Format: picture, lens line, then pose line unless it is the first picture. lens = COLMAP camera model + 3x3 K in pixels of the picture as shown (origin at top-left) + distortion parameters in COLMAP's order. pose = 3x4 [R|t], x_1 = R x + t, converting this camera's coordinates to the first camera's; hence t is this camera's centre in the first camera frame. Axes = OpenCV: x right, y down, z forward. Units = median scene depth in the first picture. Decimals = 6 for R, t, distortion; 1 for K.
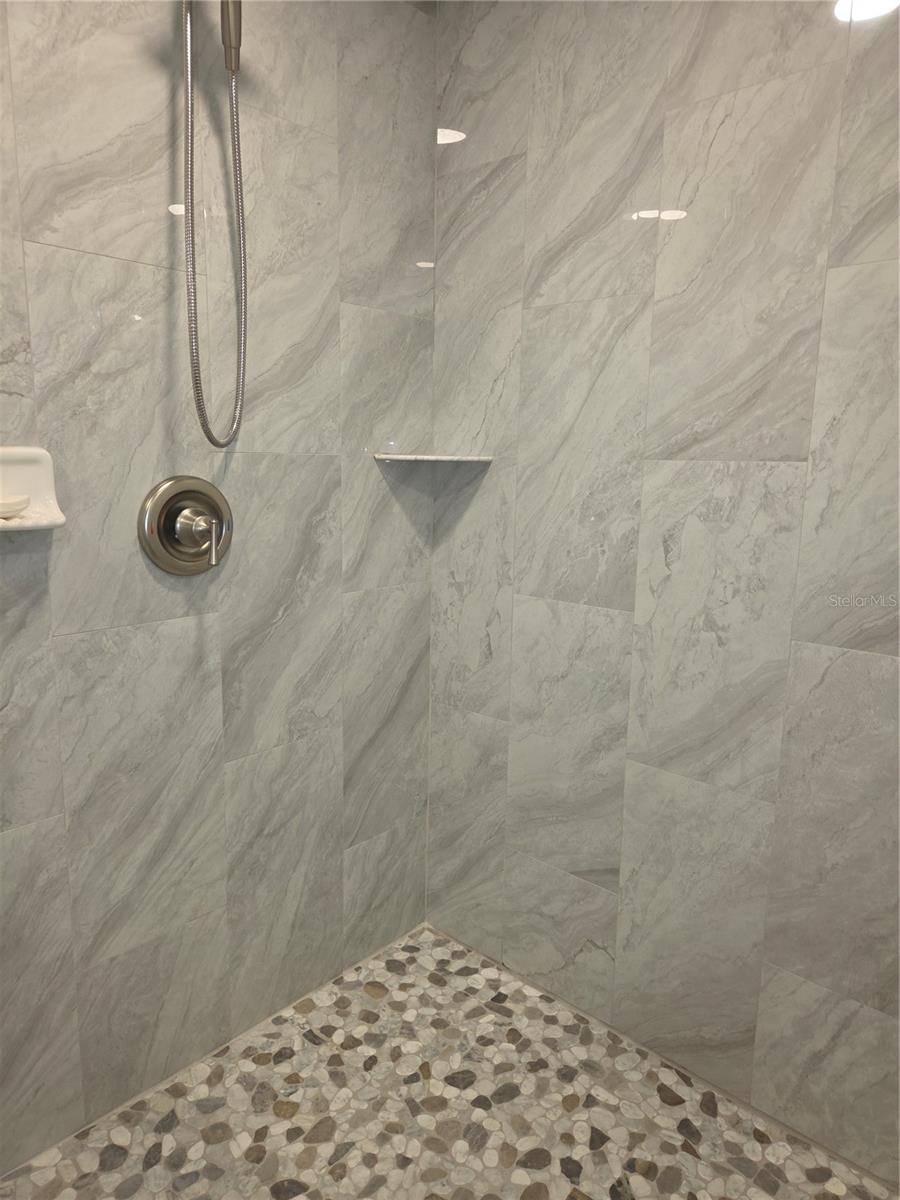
lens RADIAL K [[806.0, 0, 452.9], [0, 806.0, 598.6], [0, 0, 1]] dist [0.061153, -0.049797]
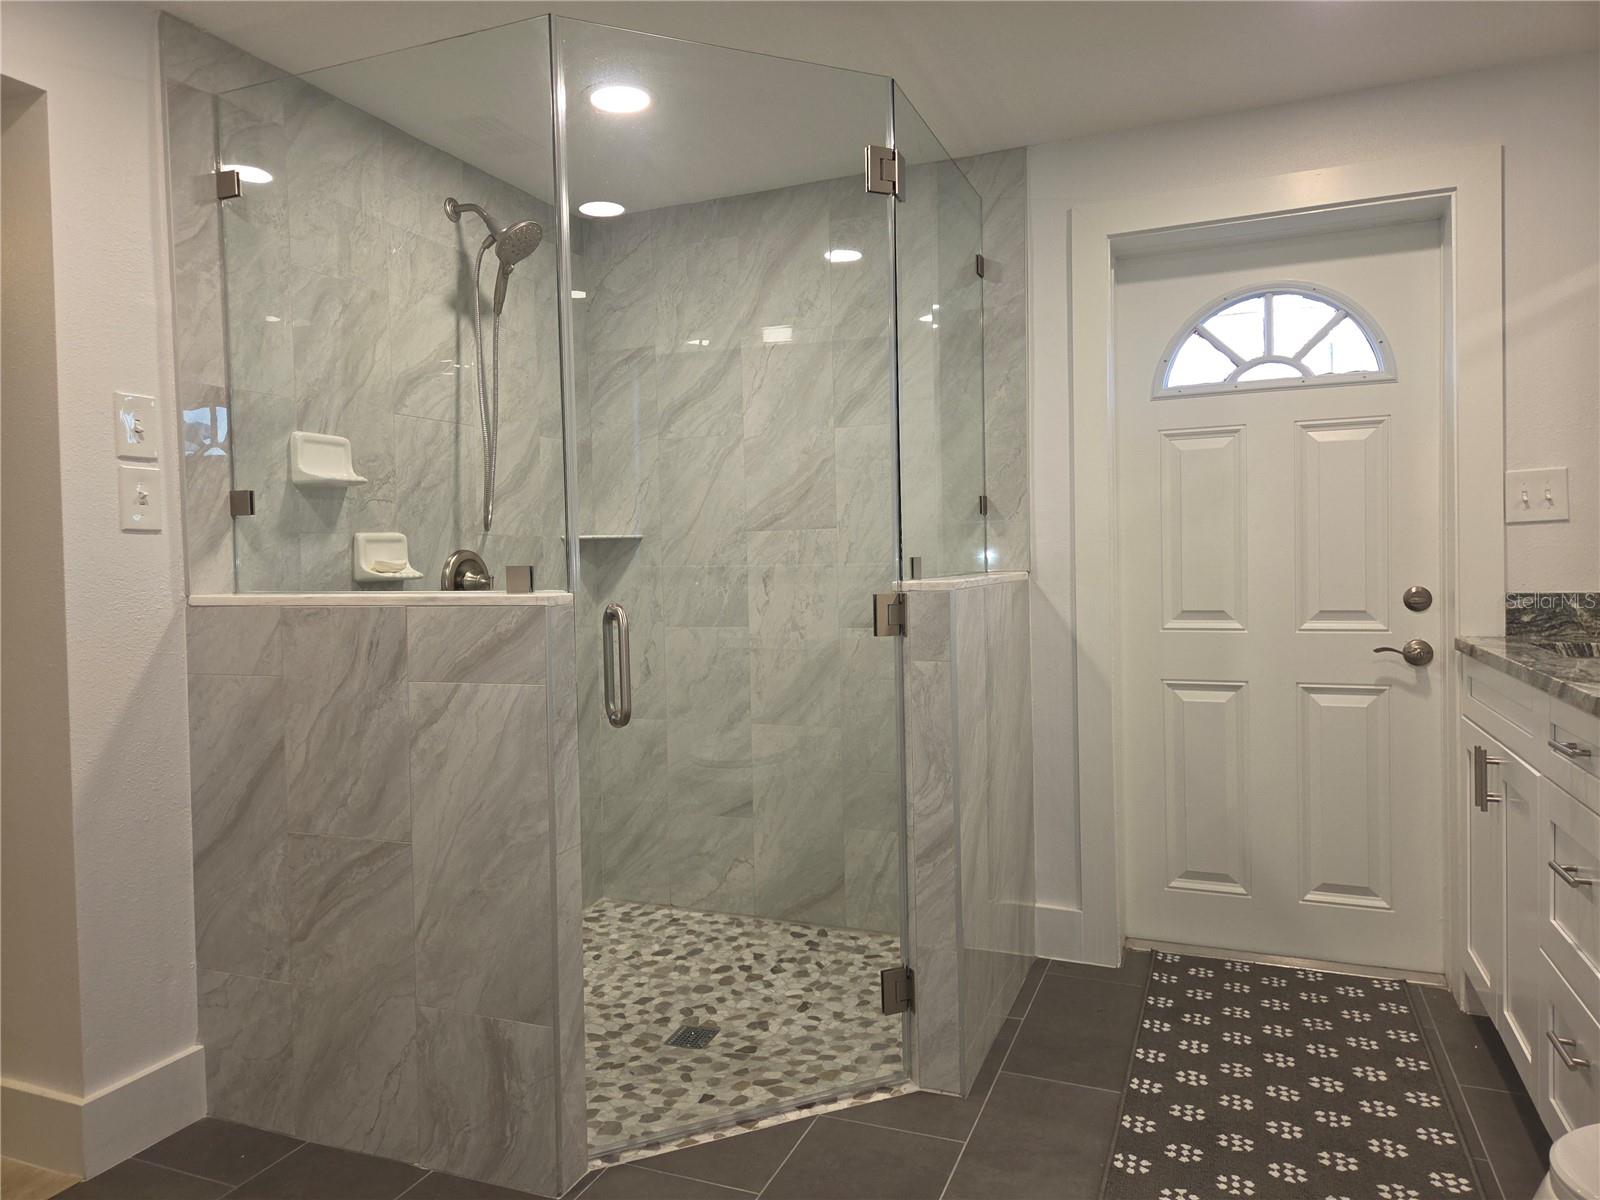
lens RADIAL K [[1074.7, 0, 801.2], [0, 1074.7, 596.2], [0, 0, 1]] dist [0.061153, -0.049797]
pose [[0.939473, -0.052813, 0.338527, -0.388319], [0.100427, 0.987098, -0.124707, 0.231030], [-0.327574, 0.151156, 0.932656, -1.004984]]
